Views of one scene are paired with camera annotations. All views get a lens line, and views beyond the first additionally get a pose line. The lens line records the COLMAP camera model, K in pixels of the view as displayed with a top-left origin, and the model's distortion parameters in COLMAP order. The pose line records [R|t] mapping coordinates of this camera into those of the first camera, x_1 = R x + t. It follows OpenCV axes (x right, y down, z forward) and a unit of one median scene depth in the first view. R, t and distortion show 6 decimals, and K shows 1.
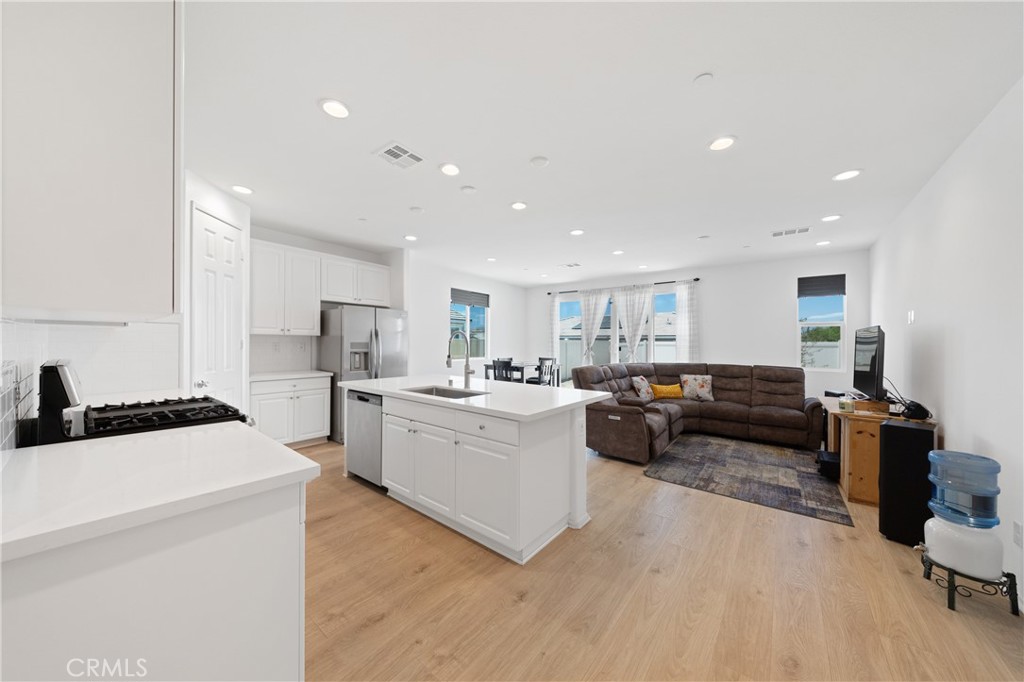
lens RADIAL K [[342.2, 0, 509.2], [0, 342.2, 341.8], [0, 0, 1]] dist [-0.001925, -0.000201]
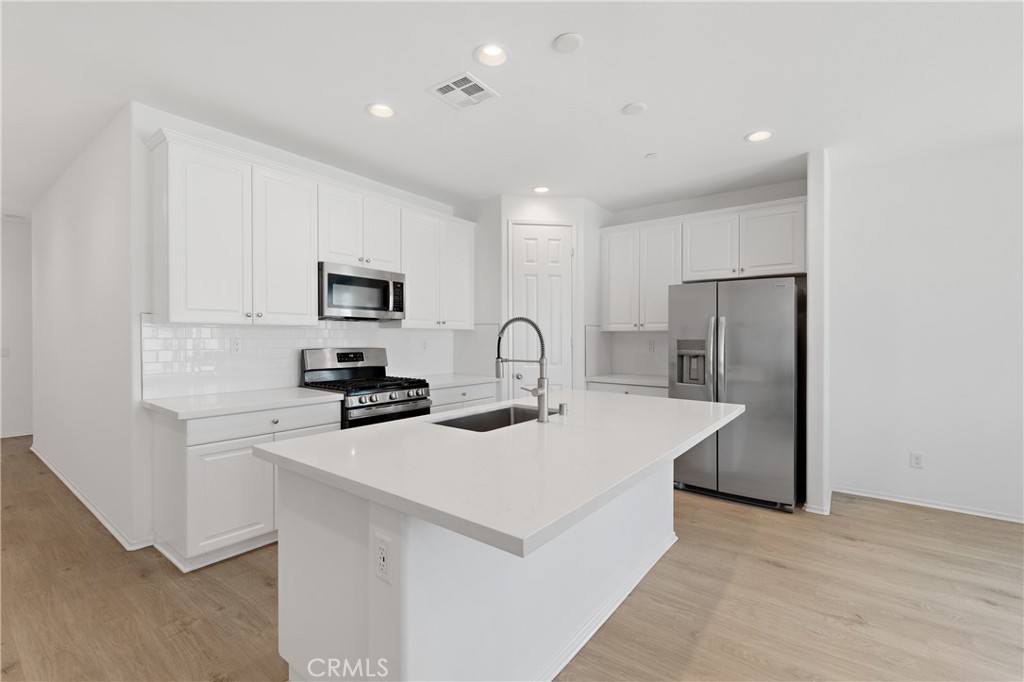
lens RADIAL K [[450.8, 0, 512.0], [0, 450.8, 341.0], [0, 0, 1]] dist [-0.000453, 0.000156]
pose [[0.022067, 0.000905, -0.999756, 0.557497], [-0.000577, 0.999999, 0.000893, 0.003990], [0.999756, 0.000557, 0.022068, 0.877496]]
